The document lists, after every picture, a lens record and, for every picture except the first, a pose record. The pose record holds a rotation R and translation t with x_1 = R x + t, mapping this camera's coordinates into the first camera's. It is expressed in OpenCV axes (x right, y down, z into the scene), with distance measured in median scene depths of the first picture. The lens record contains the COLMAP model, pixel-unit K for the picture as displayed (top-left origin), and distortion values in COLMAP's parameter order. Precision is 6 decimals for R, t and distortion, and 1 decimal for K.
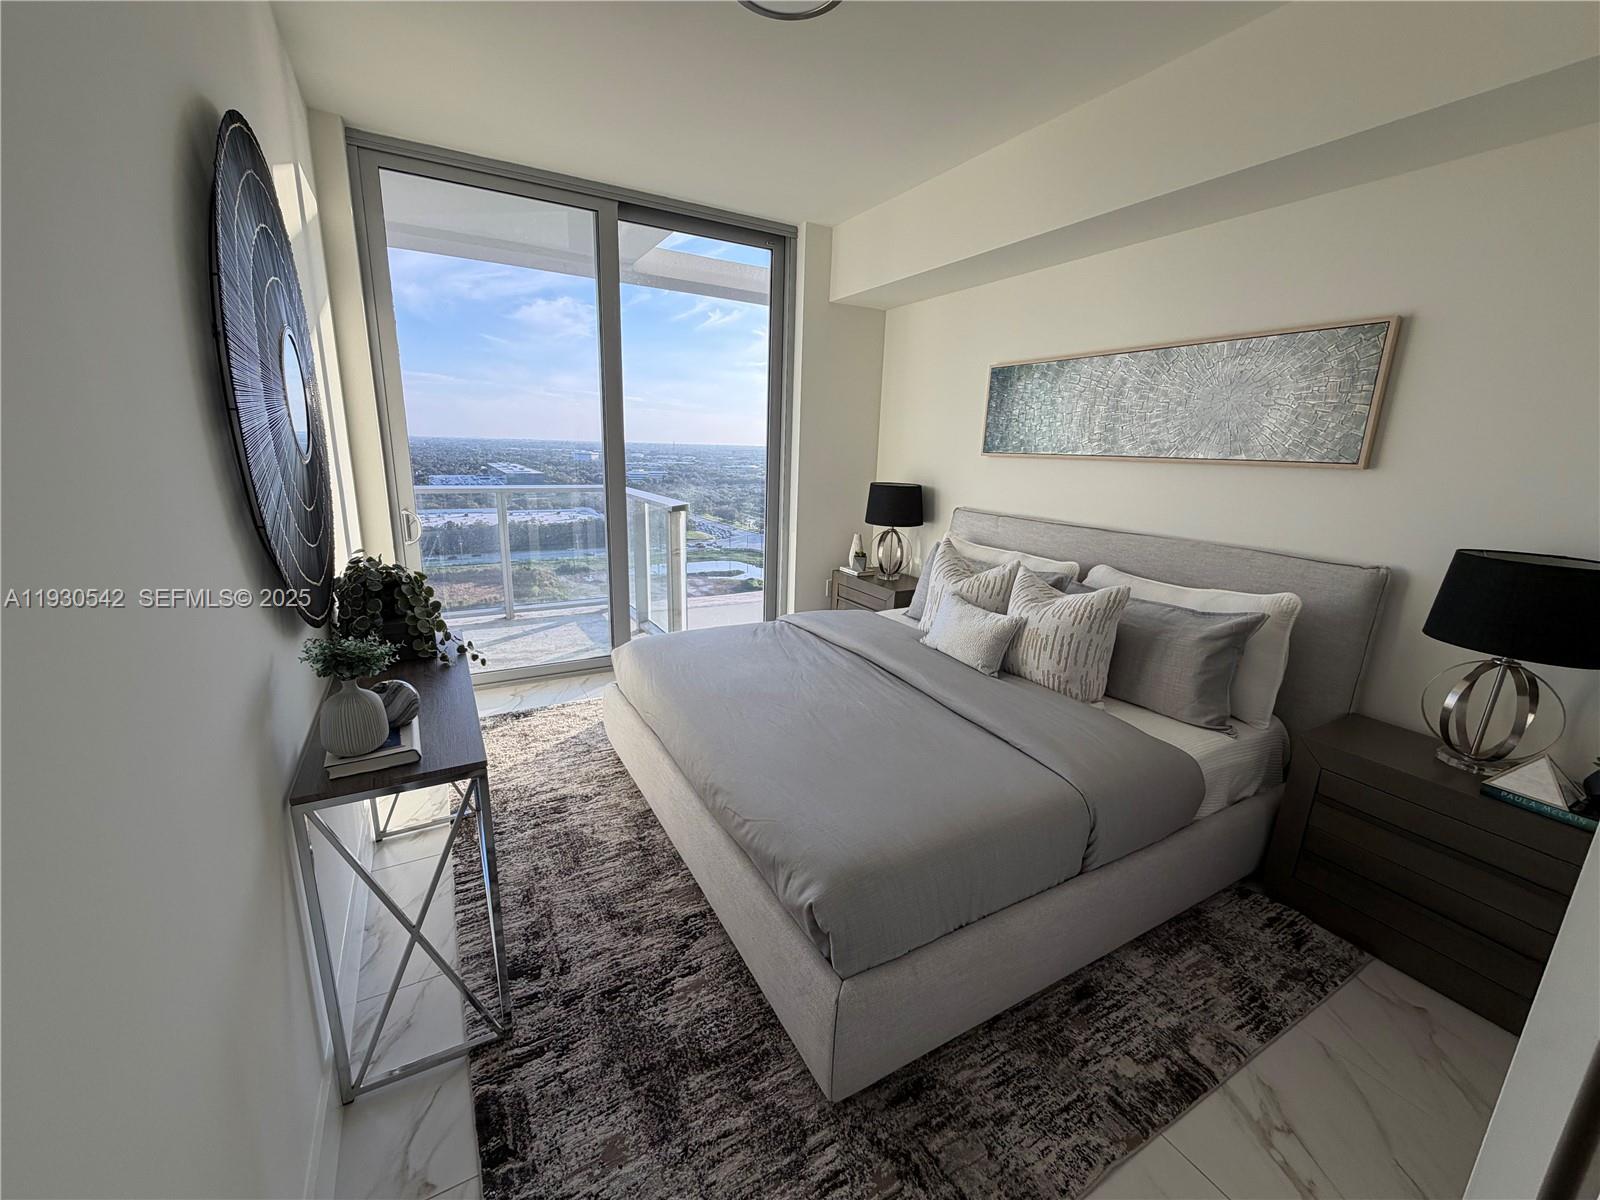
lens RADIAL K [[641.7, 0, 795.2], [0, 641.7, 601.0], [0, 0, 1]] dist [-0.000402, -0.000069]
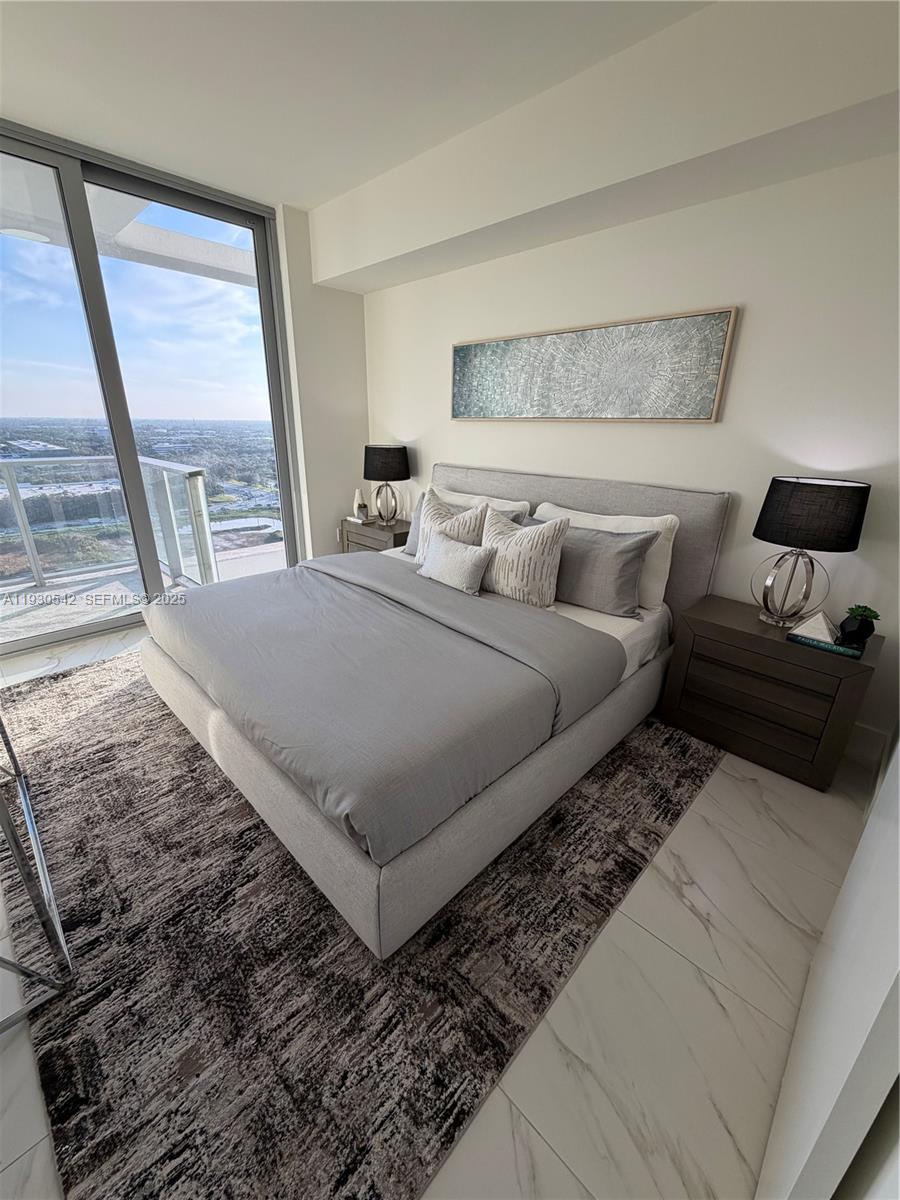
lens RADIAL K [[481.2, 0, 450.8], [0, 481.2, 597.8], [0, 0, 1]] dist [-0.000402, -0.000069]
pose [[0.960159, -0.109564, 0.257081, 0.017703], [0.078437, 0.988618, 0.128383, -0.007160], [-0.268221, -0.103103, 0.957824, 0.118509]]
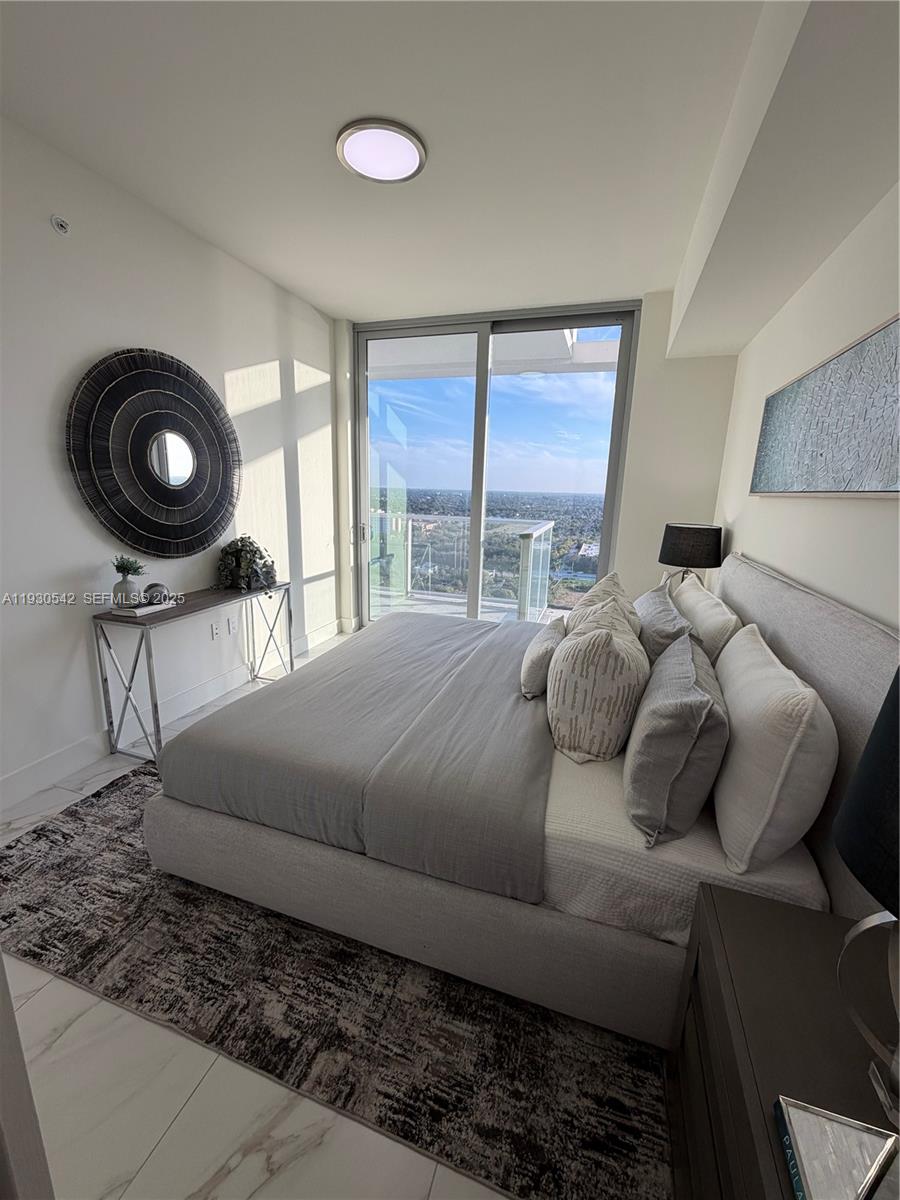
lens RADIAL K [[478.8, 0, 449.8], [0, 478.8, 597.8], [0, 0, 1]] dist [-0.001337, 0.000298]
pose [[0.670444, 0.156083, -0.725357, 1.024351], [-0.182732, 0.982245, 0.042462, -0.068612], [0.719107, 0.104077, 0.687062, 0.471989]]
